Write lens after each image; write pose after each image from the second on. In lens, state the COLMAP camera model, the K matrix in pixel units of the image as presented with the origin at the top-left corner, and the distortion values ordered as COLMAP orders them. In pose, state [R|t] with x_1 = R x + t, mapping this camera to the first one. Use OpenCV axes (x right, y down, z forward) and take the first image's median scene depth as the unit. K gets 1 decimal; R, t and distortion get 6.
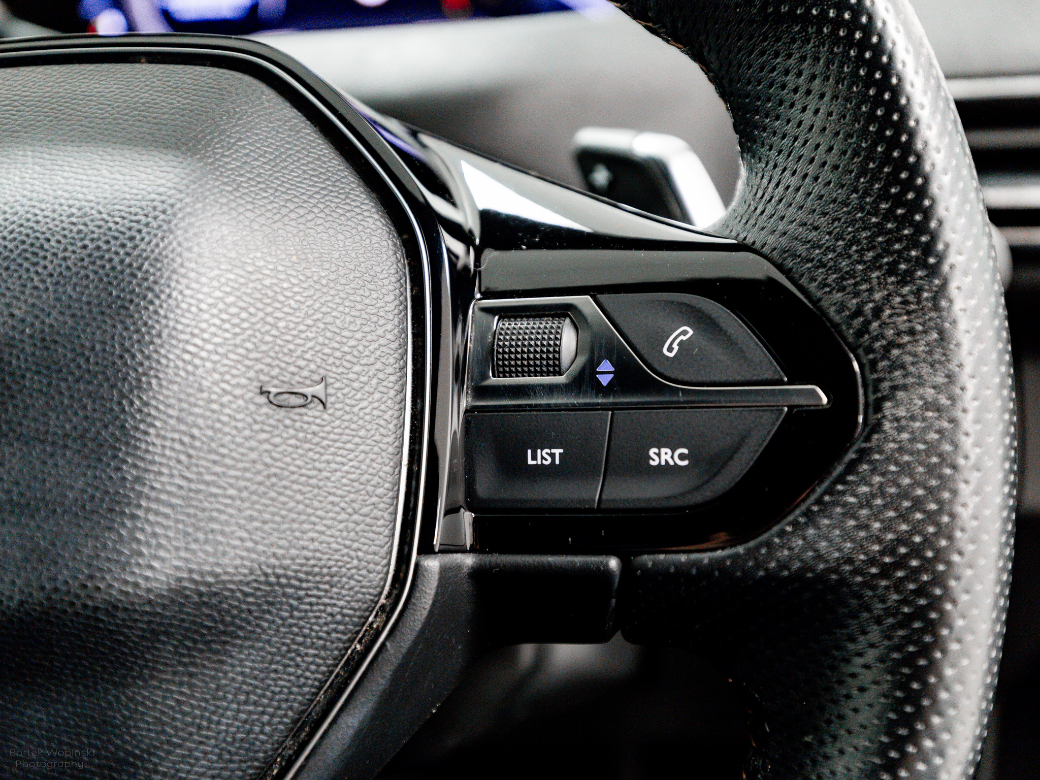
lens RADIAL K [[1136.5, 0, 520.1], [0, 1136.5, 385.2], [0, 0, 1]] dist [0.000607, 0.000000]
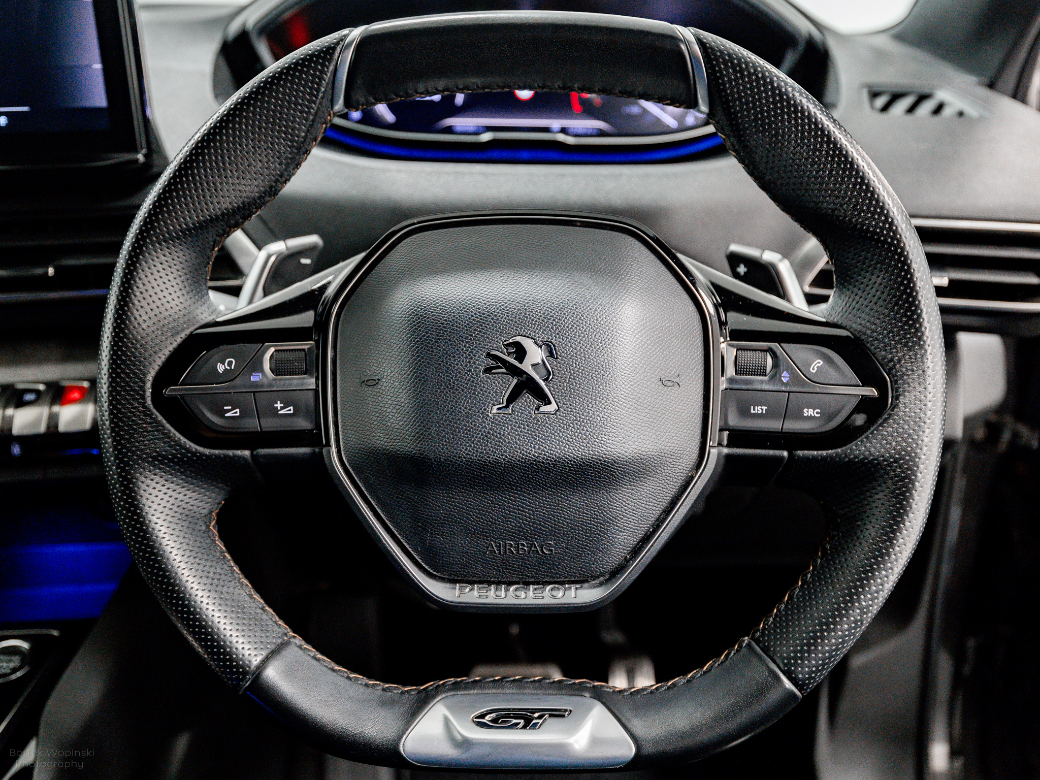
lens RADIAL K [[901.7, 0, 519.8], [0, 901.7, 397.4], [0, 0, 1]] dist [-0.042139, -0.004729]
pose [[0.996767, 0.045888, 0.065953, -0.654083], [-0.051416, 0.995078, 0.084713, -0.106918], [-0.061741, -0.087830, 0.994220, -0.943277]]
